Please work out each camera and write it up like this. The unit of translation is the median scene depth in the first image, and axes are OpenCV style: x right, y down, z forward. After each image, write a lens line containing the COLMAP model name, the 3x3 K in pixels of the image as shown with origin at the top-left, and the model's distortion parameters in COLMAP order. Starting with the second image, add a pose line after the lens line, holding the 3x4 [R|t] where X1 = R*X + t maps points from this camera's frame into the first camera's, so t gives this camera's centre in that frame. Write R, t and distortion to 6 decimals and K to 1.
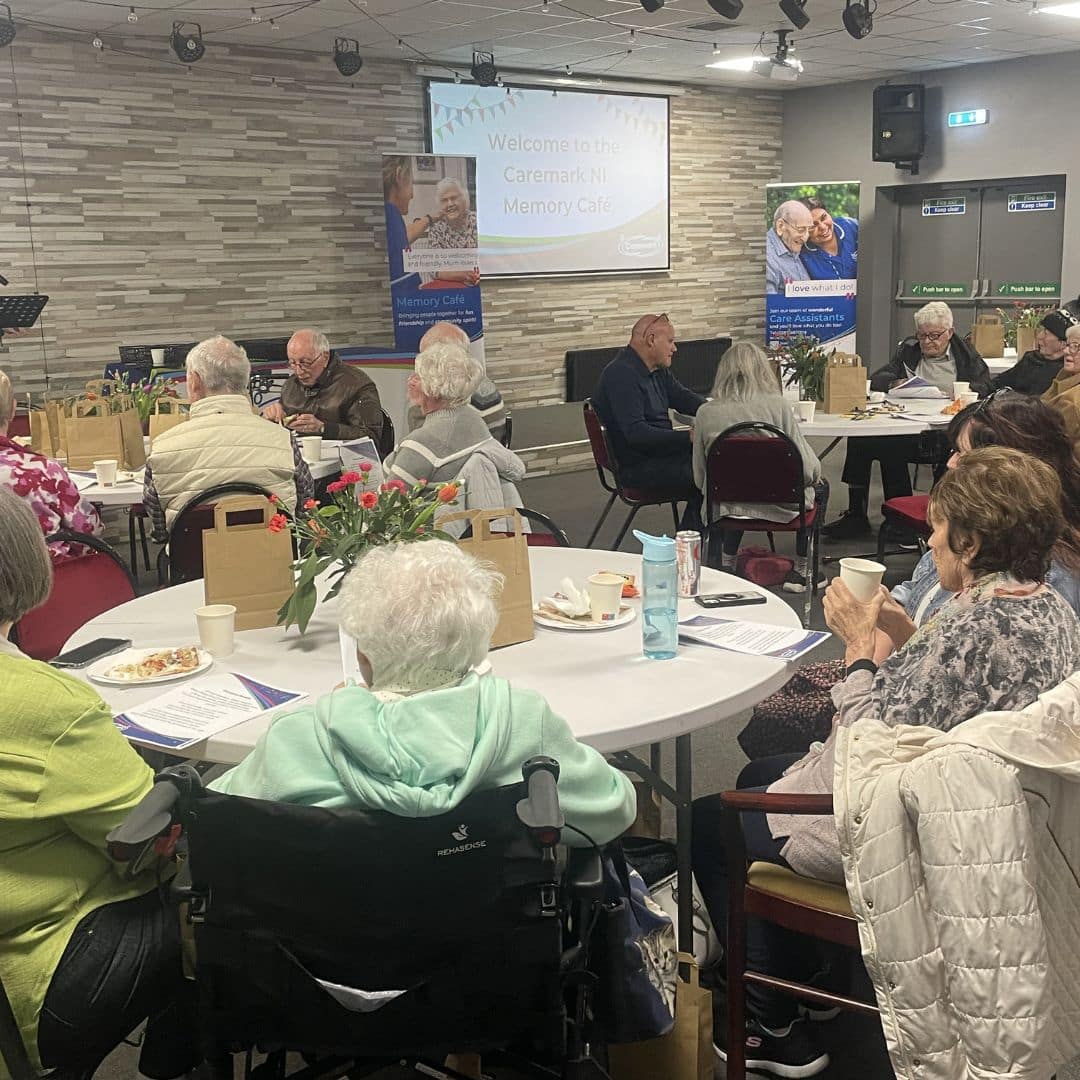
lens RADIAL K [[1444.2, 0, 537.4], [0, 1444.2, 522.7], [0, 0, 1]] dist [0.216502, -0.483700]
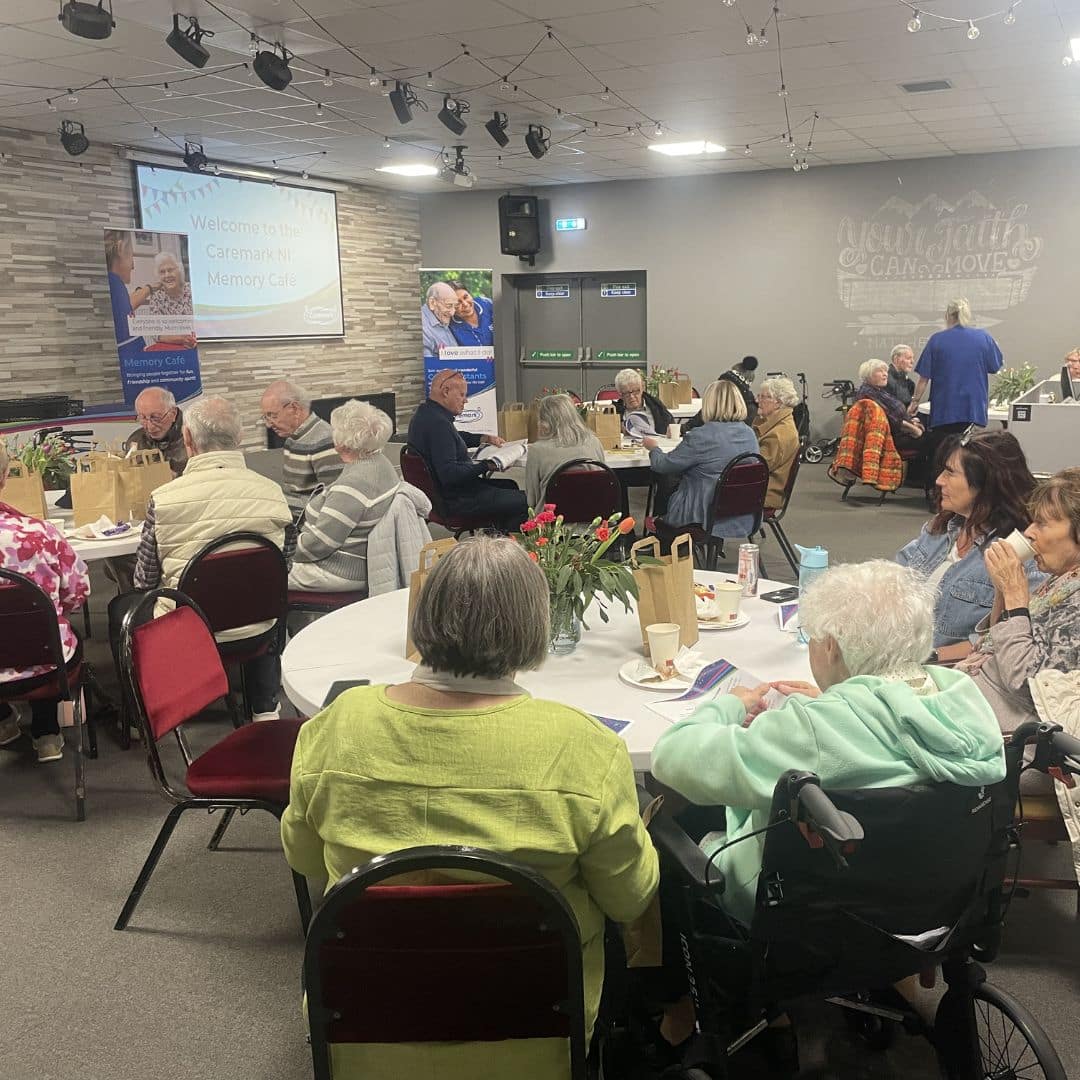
lens RADIAL K [[1167.4, 0, 580.7], [0, 1167.4, 540.8], [0, 0, 1]] dist [0.119856, -0.147830]
pose [[0.909496, -0.067660, 0.410169, -0.158547], [0.067499, 0.997608, 0.014890, -0.007977], [-0.410195, 0.014144, 0.911888, 0.045572]]
